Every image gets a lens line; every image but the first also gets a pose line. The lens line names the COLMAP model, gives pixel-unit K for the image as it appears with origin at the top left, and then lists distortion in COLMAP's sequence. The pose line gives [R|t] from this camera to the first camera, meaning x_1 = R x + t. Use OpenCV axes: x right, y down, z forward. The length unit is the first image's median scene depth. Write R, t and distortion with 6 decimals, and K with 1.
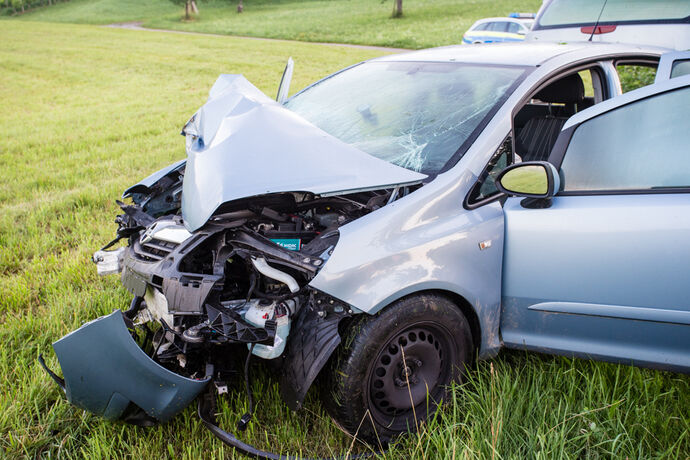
lens RADIAL K [[702.2, 0, 344.5], [0, 702.2, 232.5], [0, 0, 1]] dist [0.023845, 0.000000]
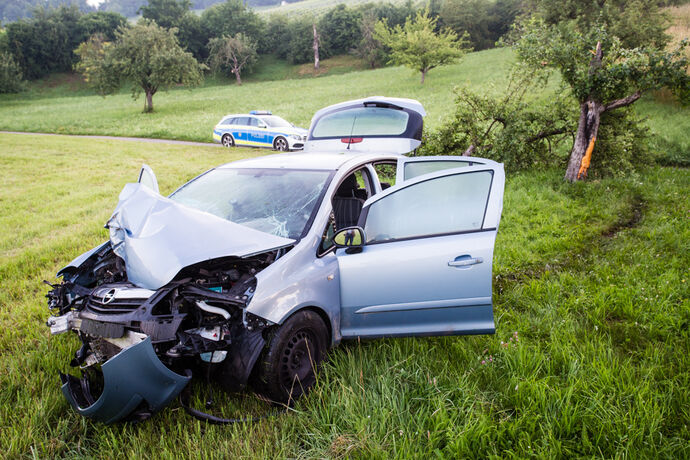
lens RADIAL K [[634.0, 0, 344.8], [0, 634.0, 229.1], [0, 0, 1]] dist [-0.010510, 0.000000]
pose [[0.918601, -0.080379, 0.386925, -0.337856], [0.118523, 0.990060, -0.075715, 0.020736], [-0.376993, 0.115412, 0.918997, -0.419474]]
